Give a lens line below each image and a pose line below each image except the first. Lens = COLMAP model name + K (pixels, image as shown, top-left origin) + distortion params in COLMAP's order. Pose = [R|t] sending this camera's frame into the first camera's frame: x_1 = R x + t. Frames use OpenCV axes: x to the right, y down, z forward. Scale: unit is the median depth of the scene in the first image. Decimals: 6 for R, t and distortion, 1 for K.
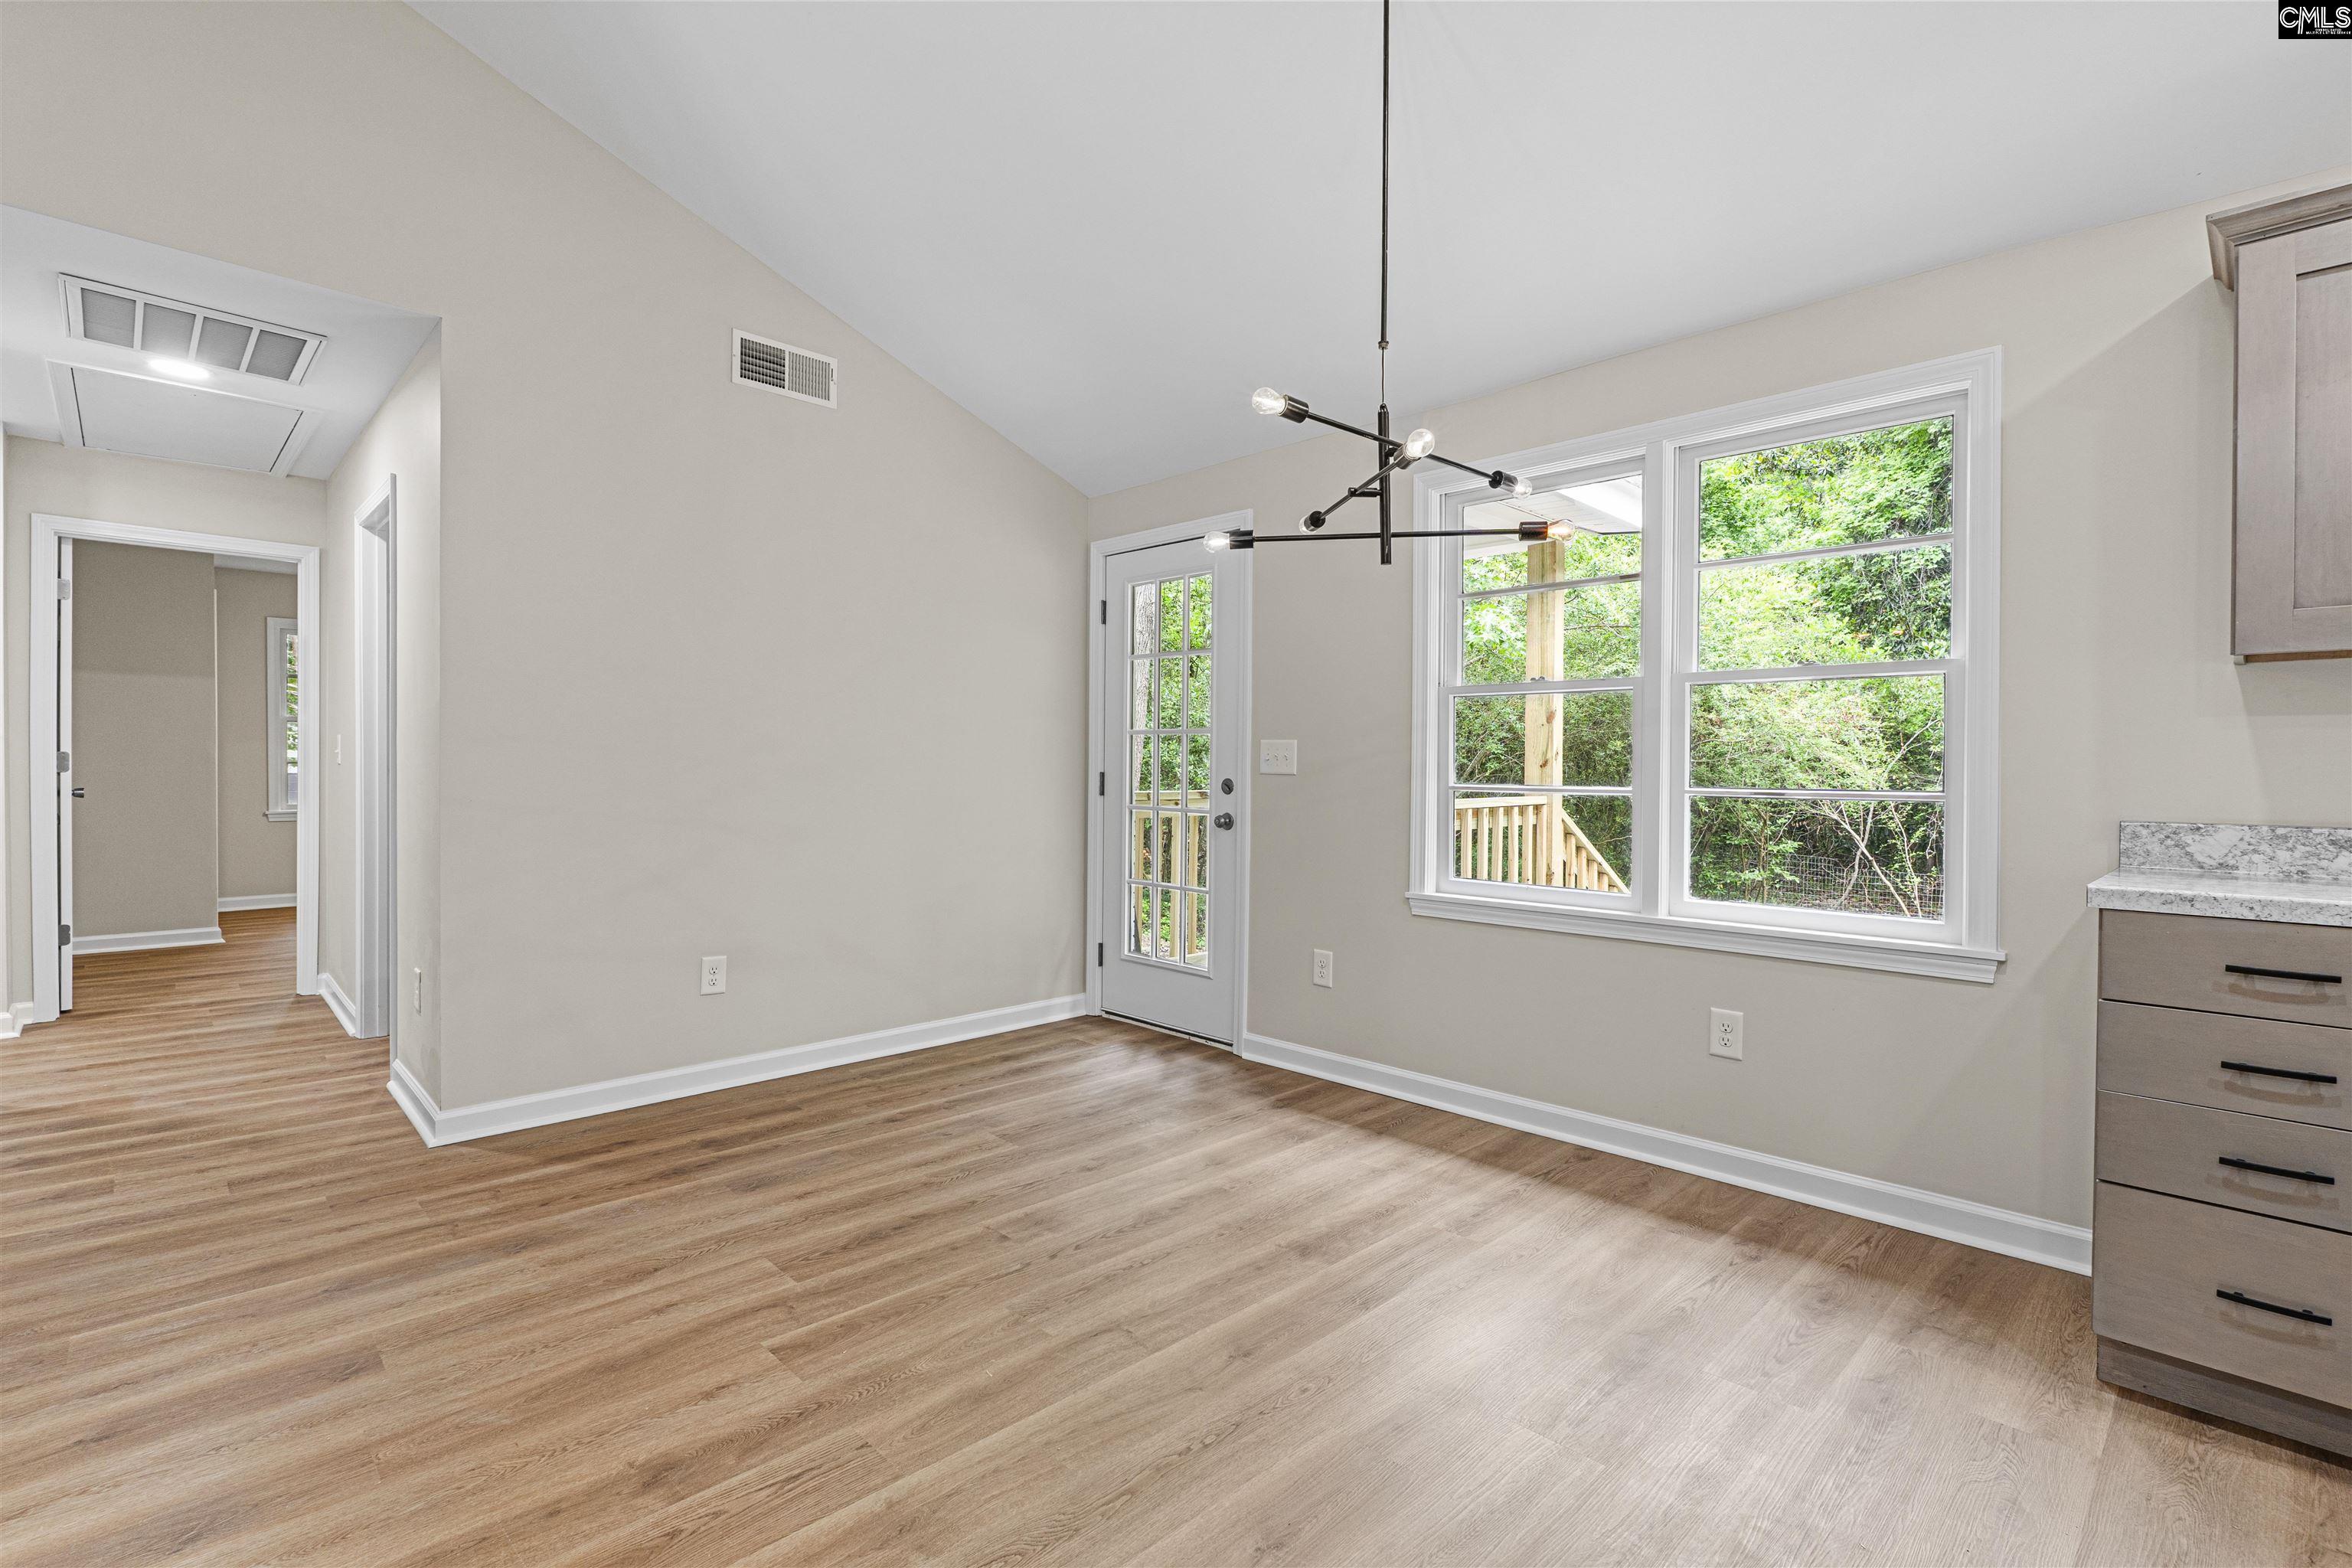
lens RADIAL K [[1076.3, 0, 1158.4], [0, 1076.3, 774.2], [0, 0, 1]] dist [0.000698, -0.000756]
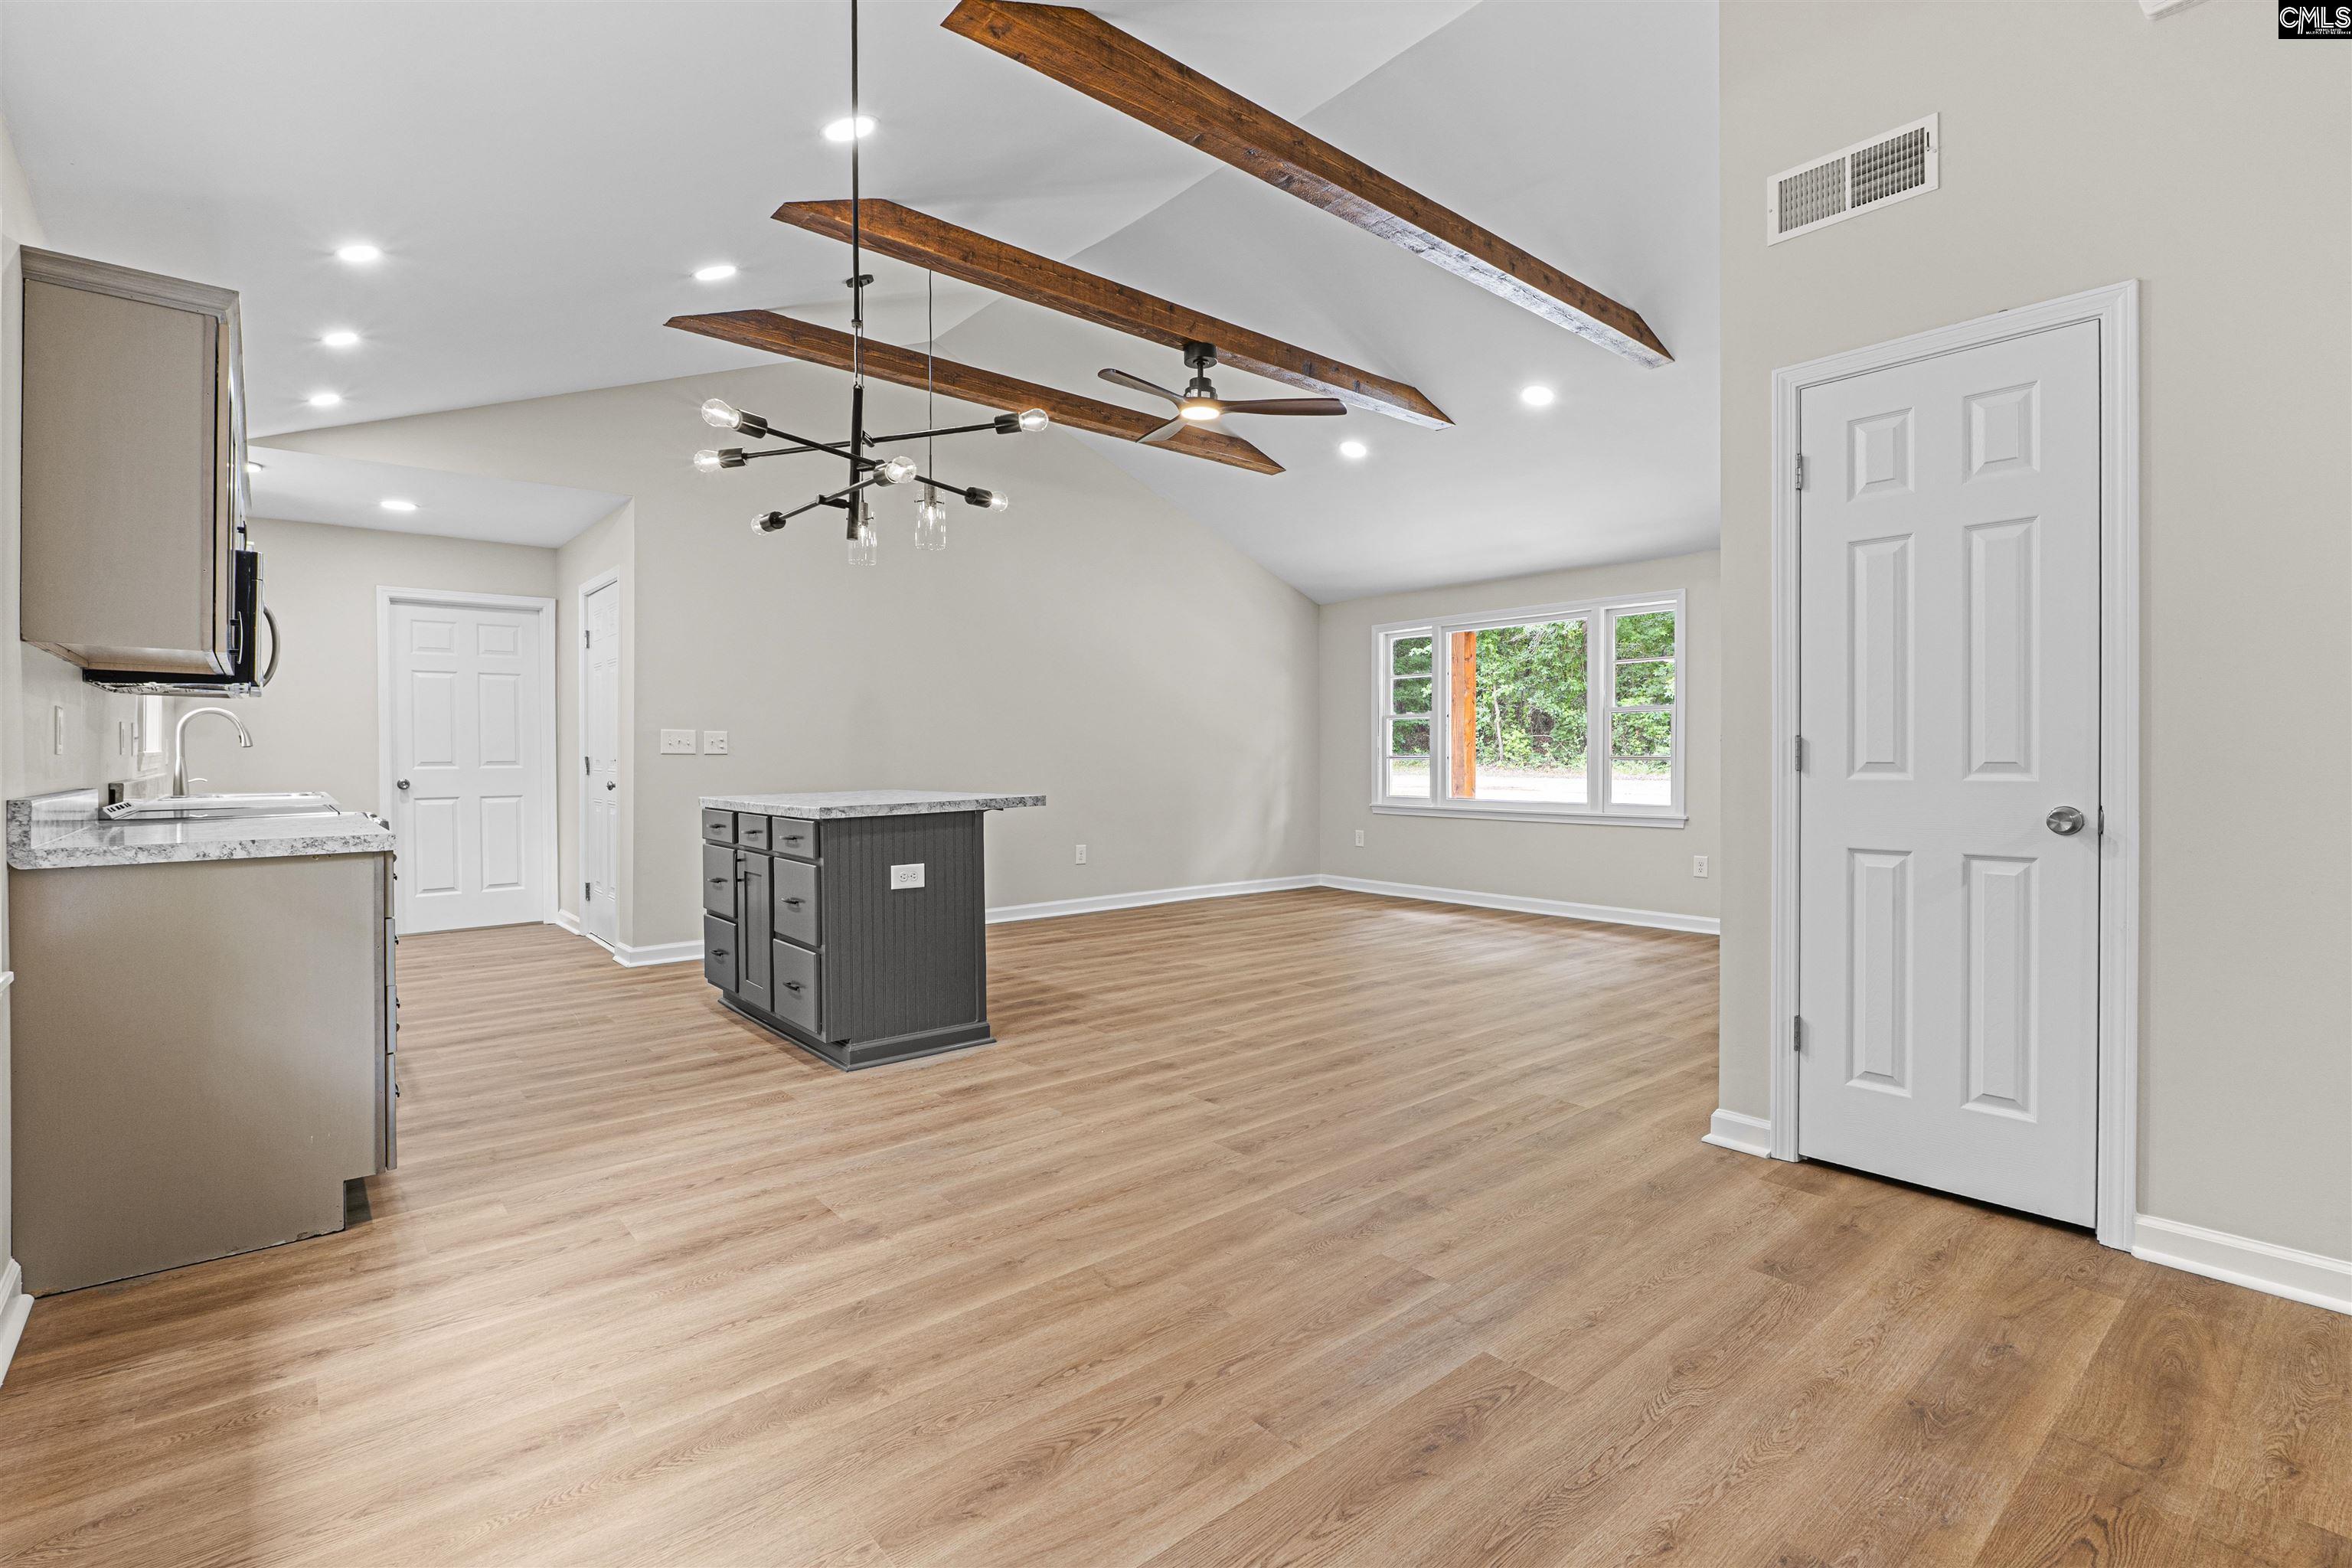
lens RADIAL K [[1070.6, 0, 1153.6], [0, 1070.6, 763.3], [0, 0, 1]] dist [-0.000940, 0.000026]
pose [[-0.997458, -0.005954, 0.071011, -0.137122], [-0.005036, 0.999901, 0.013110, -0.004689], [-0.071082, 0.012719, -0.997389, 1.945031]]
